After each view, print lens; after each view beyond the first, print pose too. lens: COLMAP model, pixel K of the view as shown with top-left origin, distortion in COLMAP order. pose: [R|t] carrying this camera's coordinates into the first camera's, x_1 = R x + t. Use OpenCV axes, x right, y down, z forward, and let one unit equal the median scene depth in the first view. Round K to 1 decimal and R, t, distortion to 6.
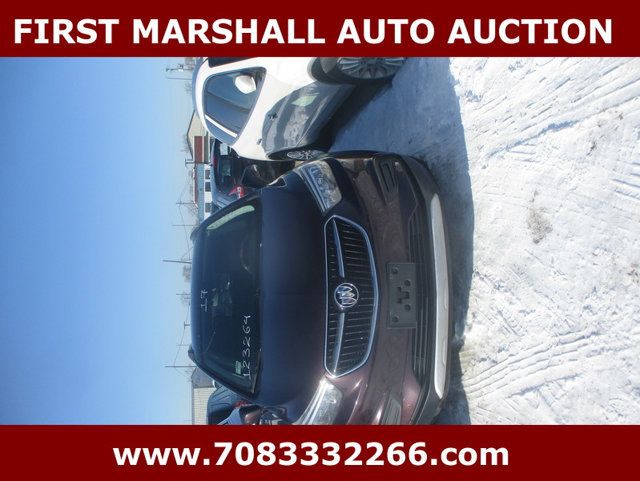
lens RADIAL K [[521.0, 0, 320.2], [0, 521.0, 241.8], [0, 0, 1]] dist [-0.042326, 0.007759]
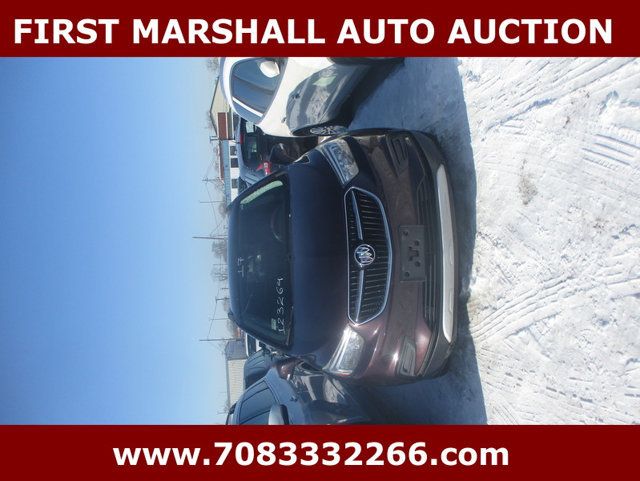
lens RADIAL K [[521.0, 0, 321.1], [0, 521.0, 241.3], [0, 0, 1]] dist [-0.042326, 0.007759]
pose [[0.998215, -0.031688, -0.050632, 0.011666], [0.034275, 0.998107, 0.051060, 0.007916], [0.048918, -0.052704, 0.997411, -0.155997]]
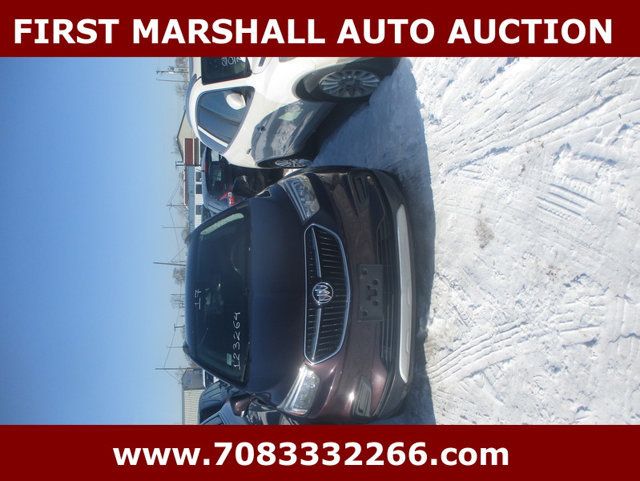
lens RADIAL K [[521.0, 0, 320.3], [0, 521.0, 241.3], [0, 0, 1]] dist [-0.042326, 0.007759]
pose [[0.999834, 0.000160, 0.018236, 0.021609], [-0.000074, 0.999989, -0.004753, -0.005995], [-0.018236, 0.004751, 0.999822, -0.146719]]
